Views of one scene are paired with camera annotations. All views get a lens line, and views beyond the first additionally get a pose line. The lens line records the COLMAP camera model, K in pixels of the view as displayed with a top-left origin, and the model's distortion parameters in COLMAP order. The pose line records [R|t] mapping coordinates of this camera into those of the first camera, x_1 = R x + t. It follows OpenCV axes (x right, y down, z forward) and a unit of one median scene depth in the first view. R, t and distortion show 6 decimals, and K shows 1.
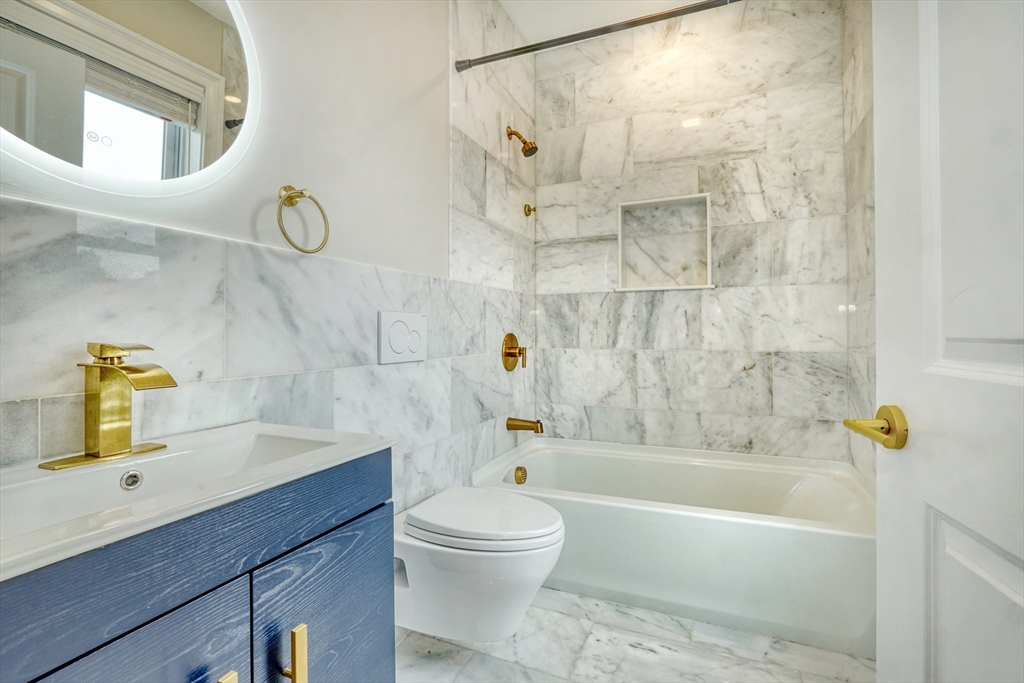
lens RADIAL K [[437.9, 0, 512.0], [0, 437.9, 341.5], [0, 0, 1]] dist [-0.001935, -0.000157]
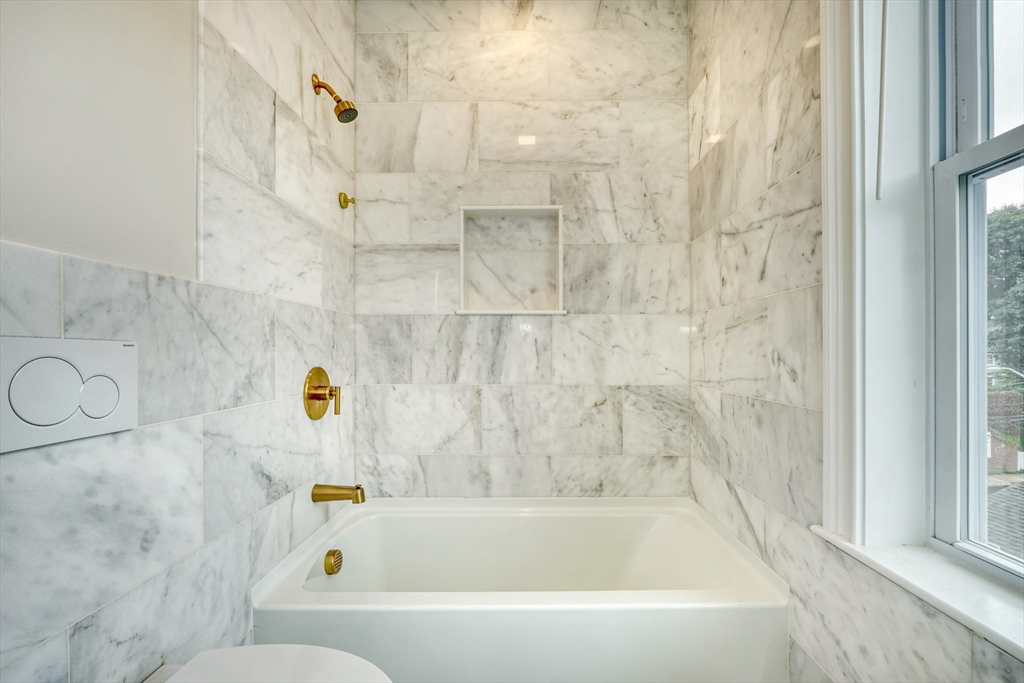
lens RADIAL K [[444.3, 0, 492.3], [0, 444.3, 363.5], [0, 0, 1]] dist [-0.021131, 0.000195]
pose [[0.940413, -0.000442, 0.340034, 0.018568], [0.001803, 0.999992, -0.003688, -0.020399], [-0.340029, 0.004081, 0.940406, 0.215940]]
